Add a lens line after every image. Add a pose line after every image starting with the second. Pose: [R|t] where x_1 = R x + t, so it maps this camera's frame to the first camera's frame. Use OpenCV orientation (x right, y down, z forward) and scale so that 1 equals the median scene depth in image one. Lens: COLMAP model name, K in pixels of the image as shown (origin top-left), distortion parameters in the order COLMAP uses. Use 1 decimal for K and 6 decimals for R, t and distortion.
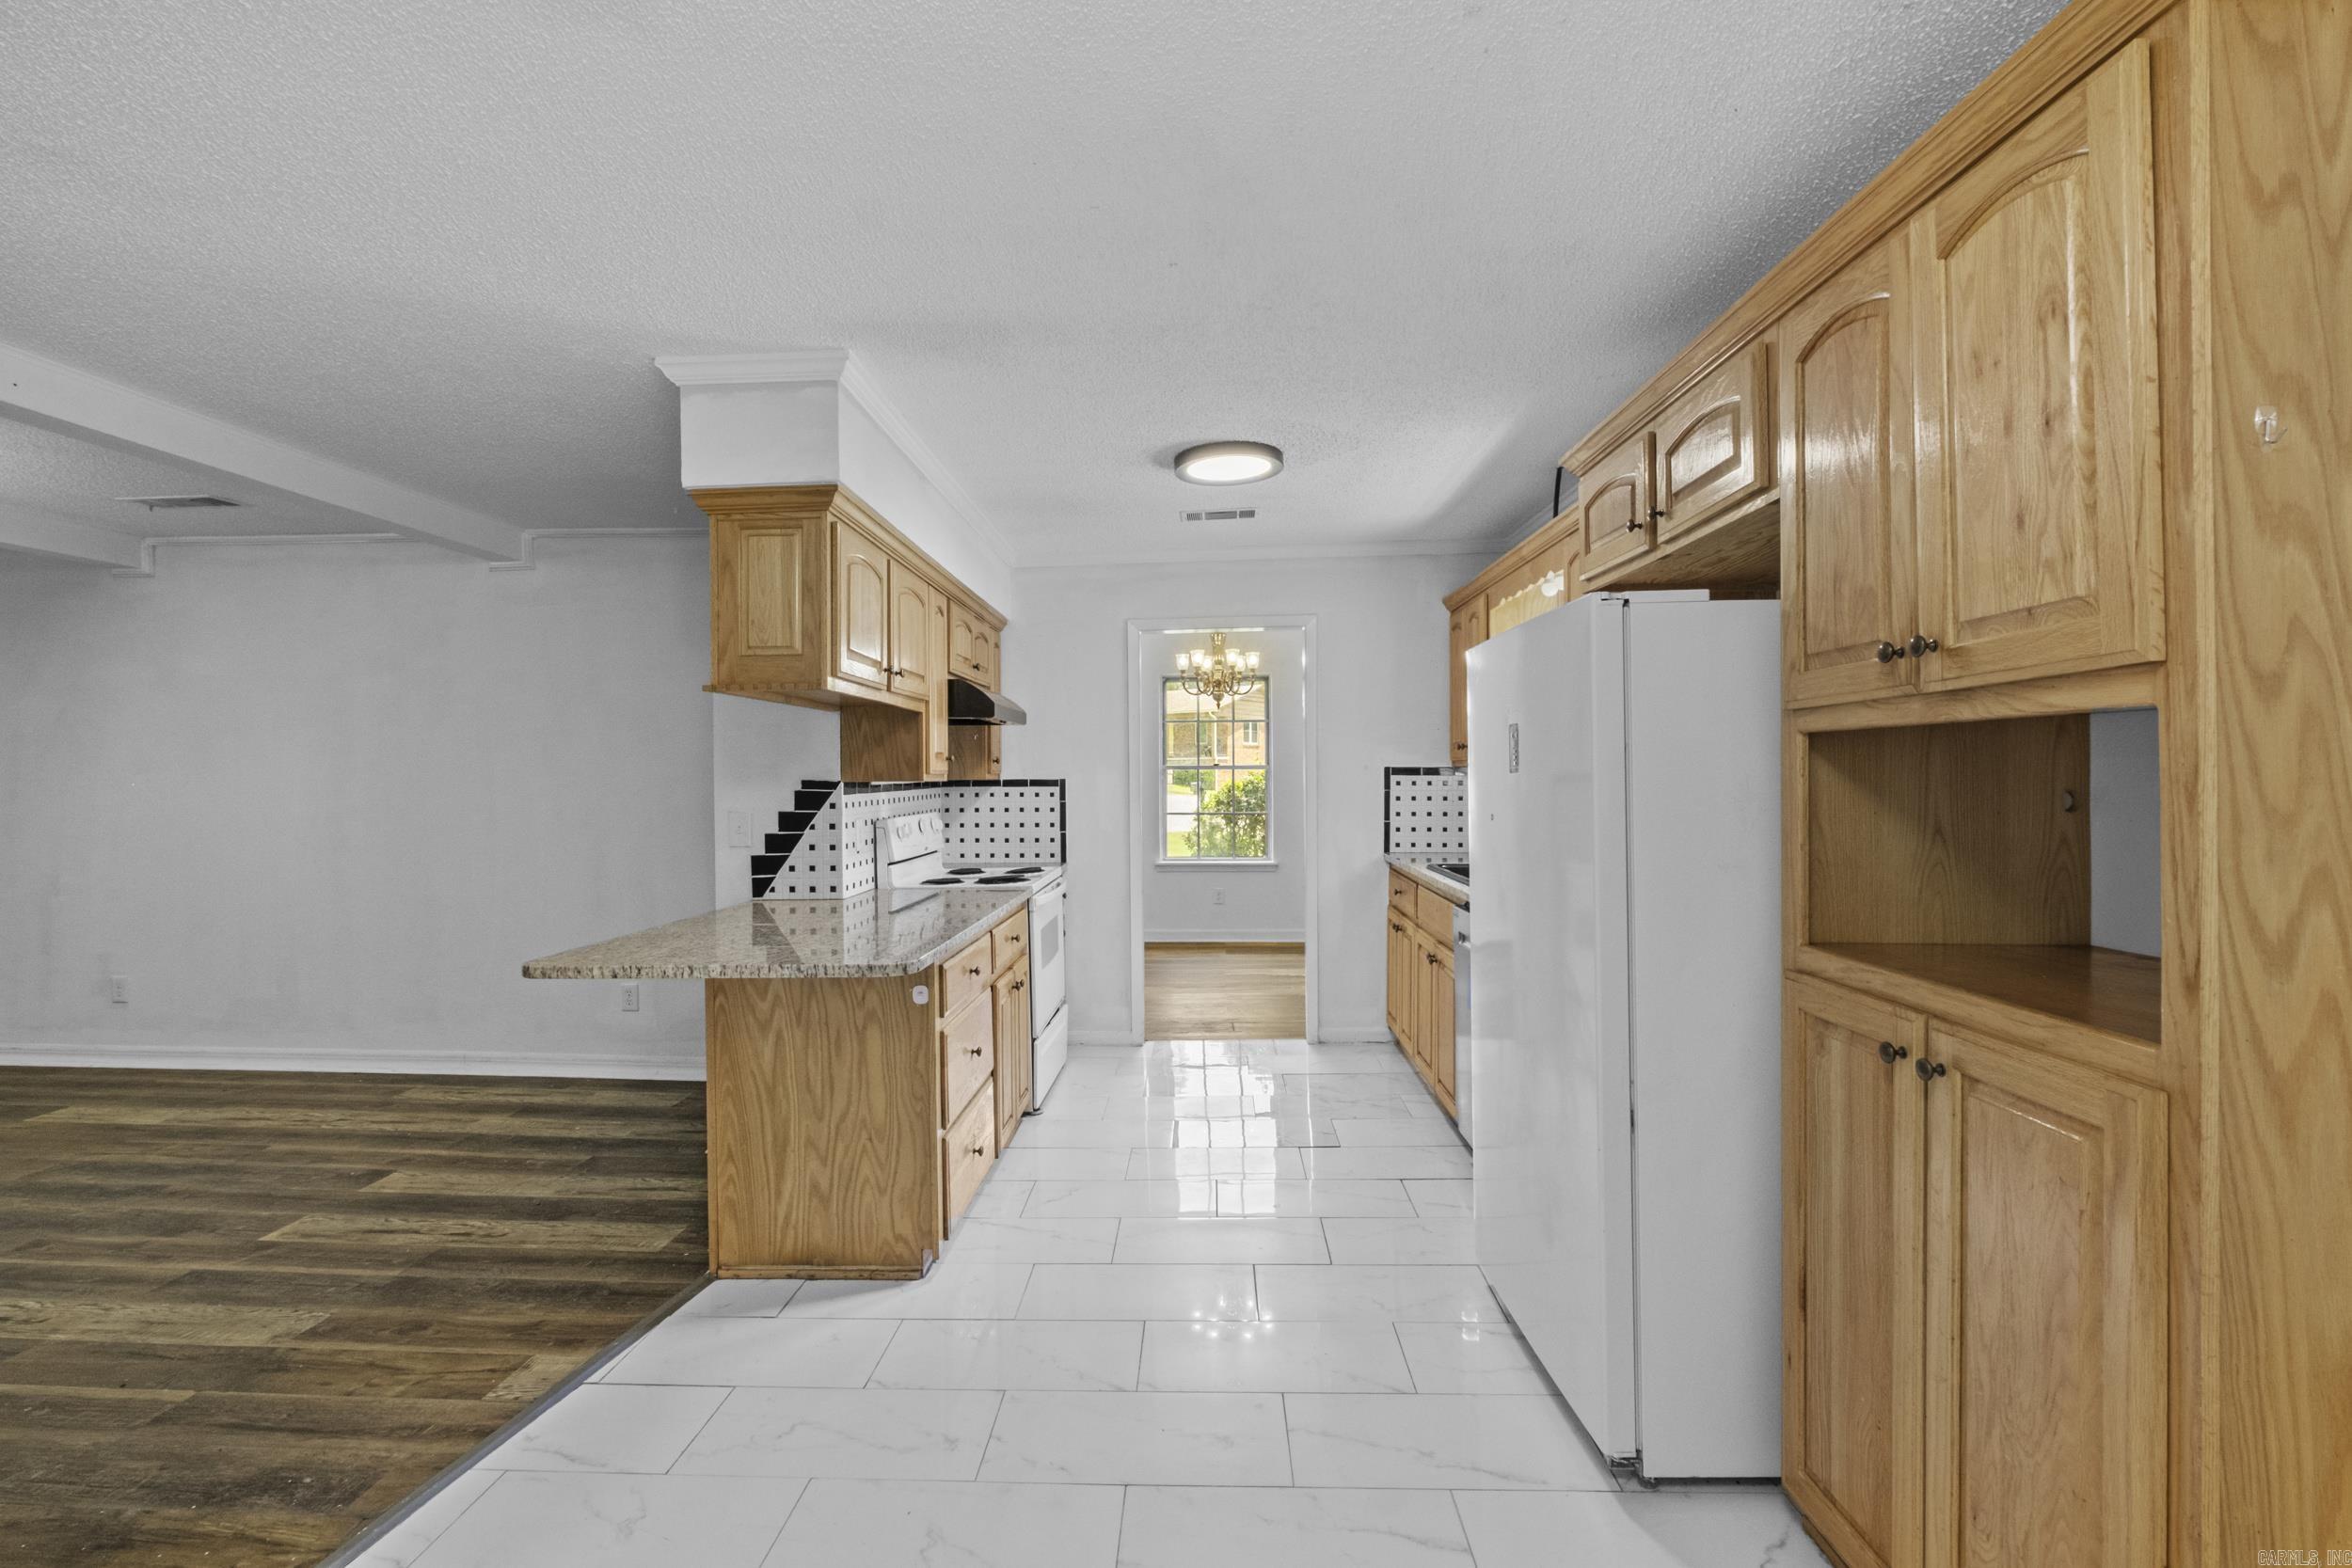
lens RADIAL K [[1021.0, 0, 1186.2], [0, 1021.0, 794.6], [0, 0, 1]] dist [-0.007439, 0.000108]
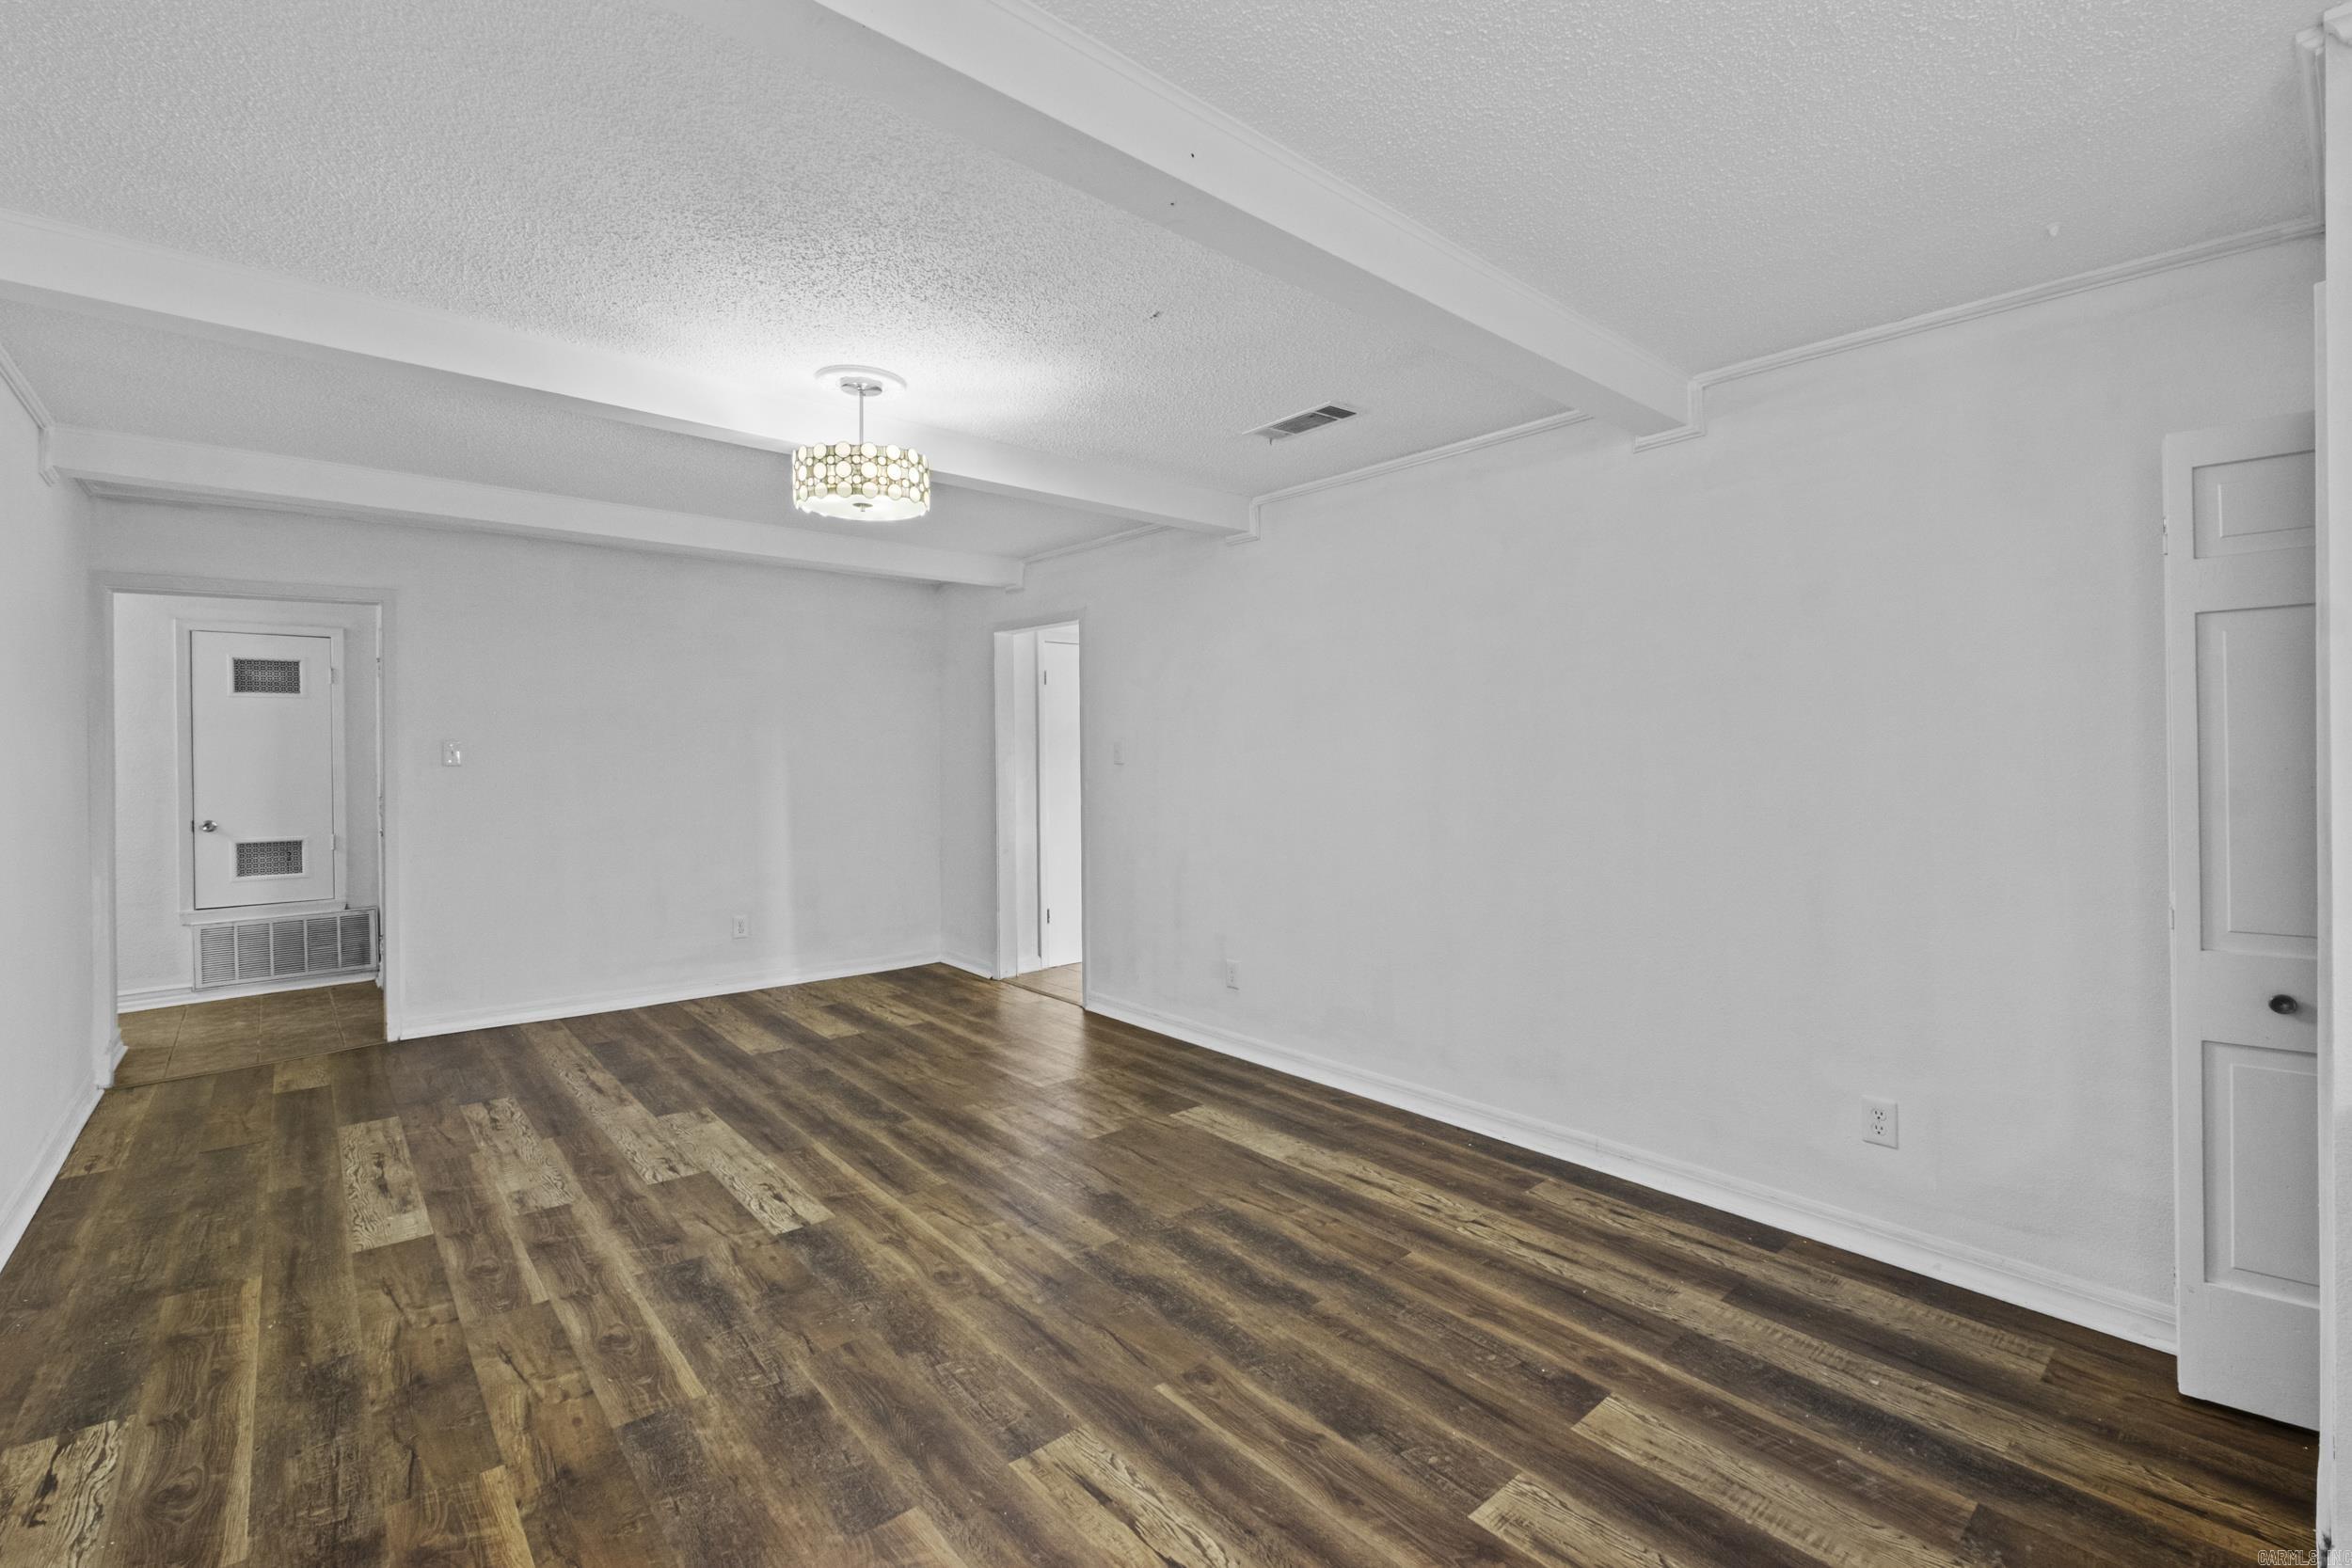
lens RADIAL K [[1021.0, 0, 1162.6], [0, 1021.0, 773.4], [0, 0, 1]] dist [-0.007439, 0.000108]
pose [[0.674602, 0.004834, -0.738166, -0.490232], [-0.009491, 0.999953, -0.002126, 0.010132], [0.738121, 0.008440, 0.674616, 0.380441]]
